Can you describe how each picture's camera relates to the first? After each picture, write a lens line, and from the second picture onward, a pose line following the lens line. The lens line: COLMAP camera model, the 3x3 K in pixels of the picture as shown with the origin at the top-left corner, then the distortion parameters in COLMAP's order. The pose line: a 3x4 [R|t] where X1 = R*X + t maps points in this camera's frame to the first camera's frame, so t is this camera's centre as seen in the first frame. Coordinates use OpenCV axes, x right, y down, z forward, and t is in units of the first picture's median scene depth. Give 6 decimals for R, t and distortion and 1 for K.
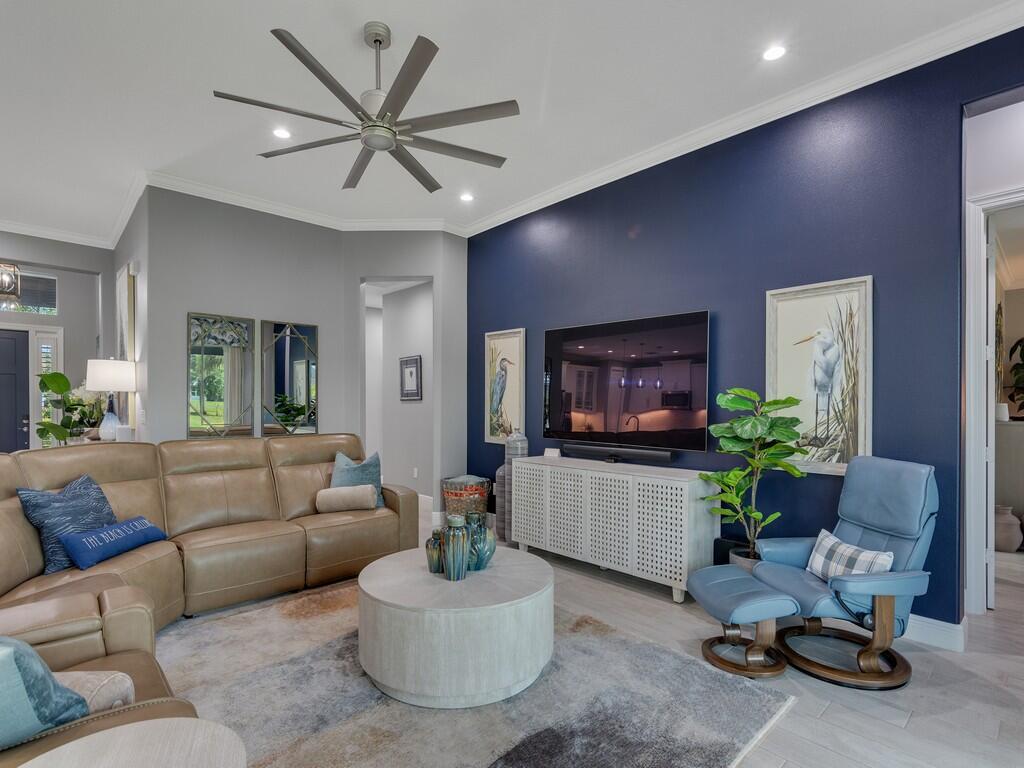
lens RADIAL K [[492.9, 0, 510.4], [0, 492.9, 400.4], [0, 0, 1]] dist [-0.003363, -0.000390]
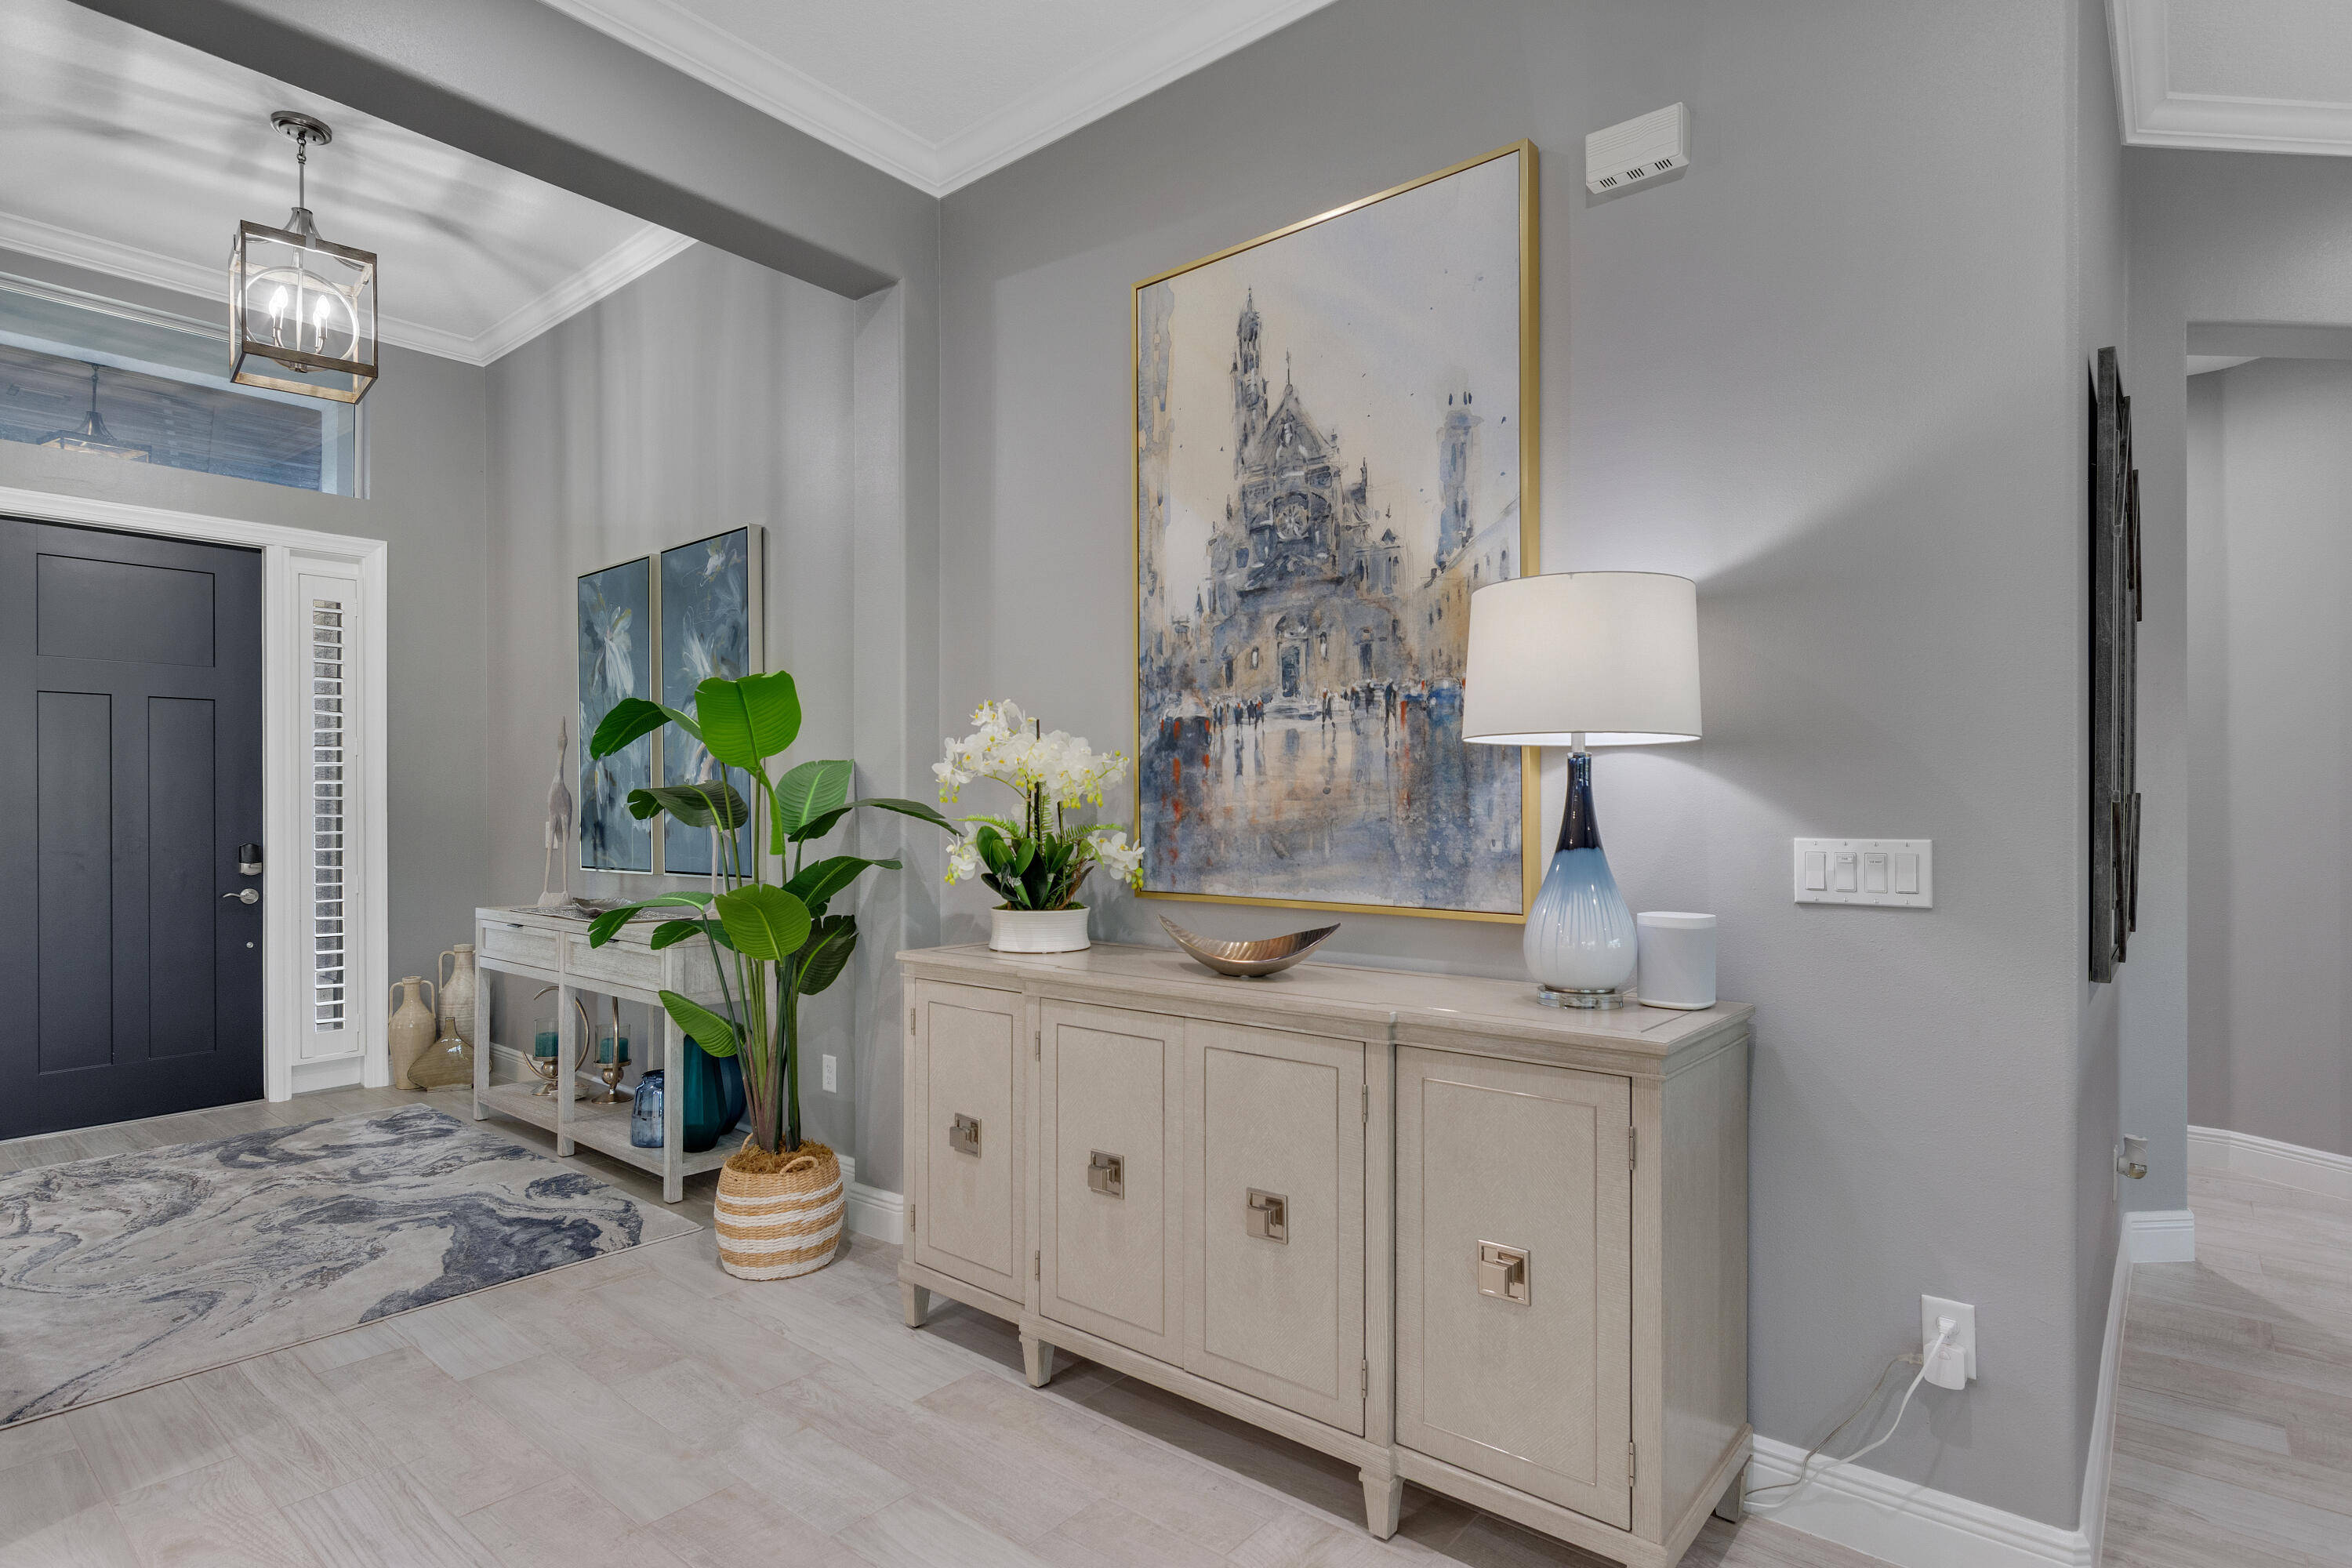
lens RADIAL K [[1052.2, 0, 1183.2], [0, 1052.2, 797.7], [0, 0, 1]] dist [0.002322, 0.000570]
pose [[0.987362, -0.005245, 0.158395, -0.551907], [0.003956, 0.999956, 0.008452, -0.001059], [-0.158433, -0.007718, 0.987340, 0.314684]]
